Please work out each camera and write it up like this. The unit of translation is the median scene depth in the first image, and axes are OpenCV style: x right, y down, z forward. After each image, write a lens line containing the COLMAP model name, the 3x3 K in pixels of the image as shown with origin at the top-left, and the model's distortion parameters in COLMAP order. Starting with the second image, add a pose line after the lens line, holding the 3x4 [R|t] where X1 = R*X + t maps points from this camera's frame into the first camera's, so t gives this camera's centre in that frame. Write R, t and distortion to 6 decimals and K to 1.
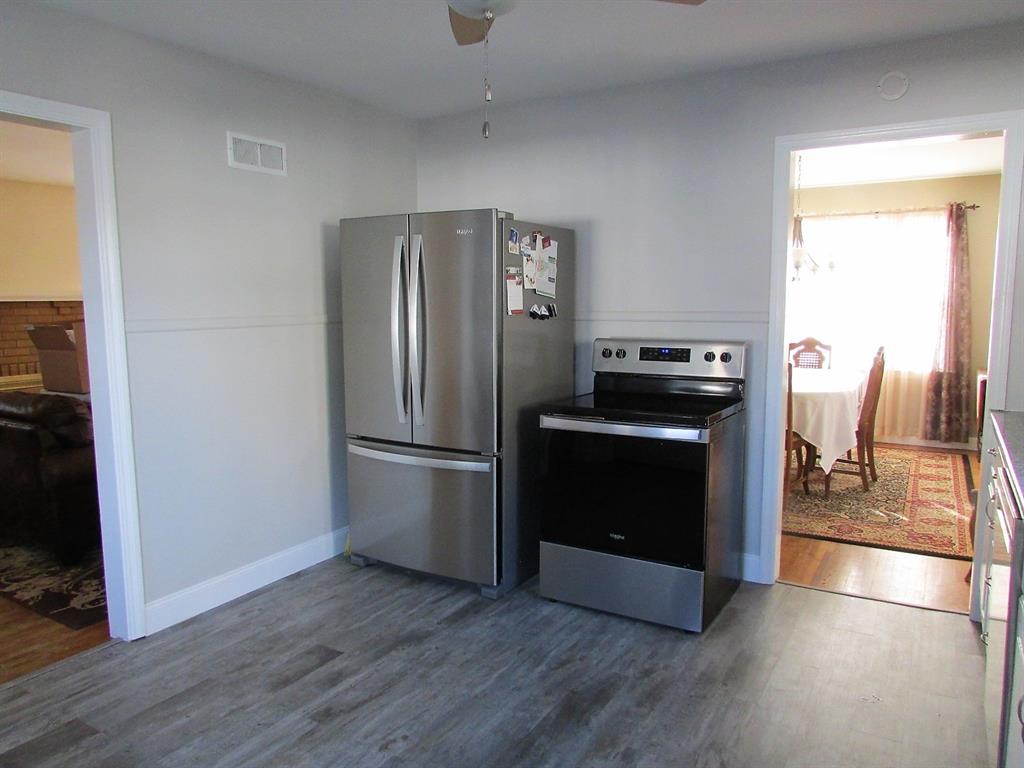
lens RADIAL K [[742.3, 0, 515.5], [0, 742.3, 391.5], [0, 0, 1]] dist [-0.011040, -0.002391]
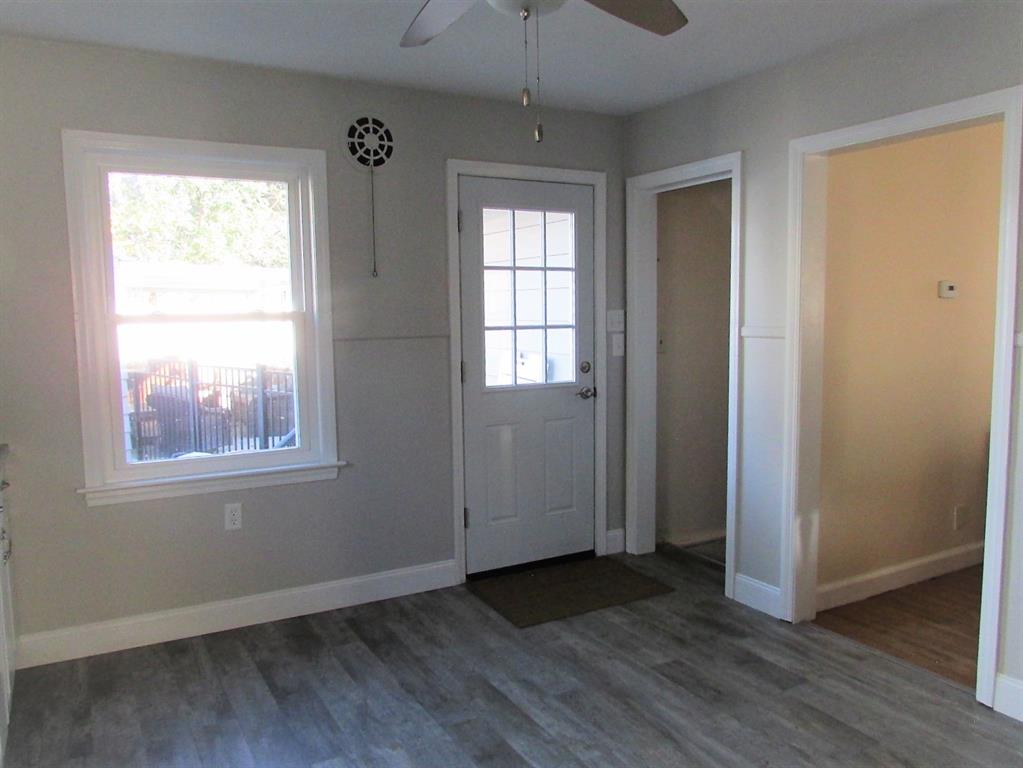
lens RADIAL K [[741.6, 0, 515.0], [0, 741.6, 391.5], [0, 0, 1]] dist [-0.011040, -0.002391]
pose [[-0.485411, 0.102454, -0.868262, 0.235211], [-0.090079, 0.981964, 0.166230, -0.061368], [0.869633, 0.158903, -0.467427, 0.424788]]
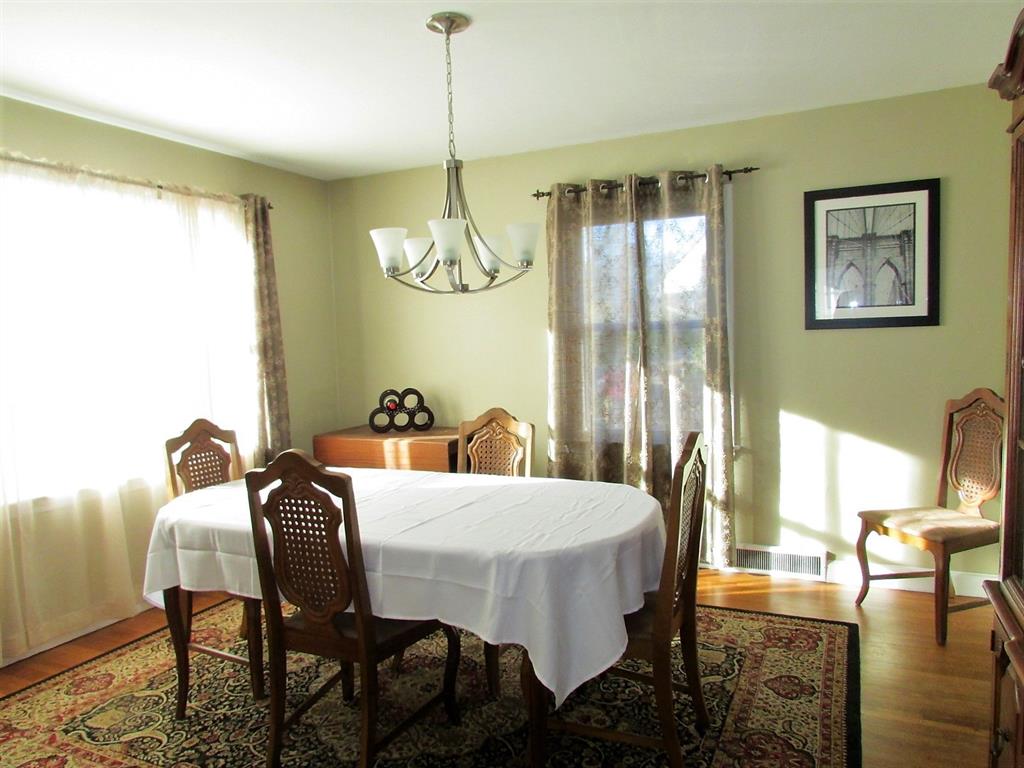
lens RADIAL K [[725.8, 0, 512.0], [0, 725.8, 384.0], [0, 0, 1]] dist [-0.028481, 0.004526]
pose [[-0.097276, -0.063917, 0.993203, -0.082123], [0.153765, 0.984988, 0.078448, -0.103067], [-0.983308, 0.160351, -0.085988, 0.849517]]
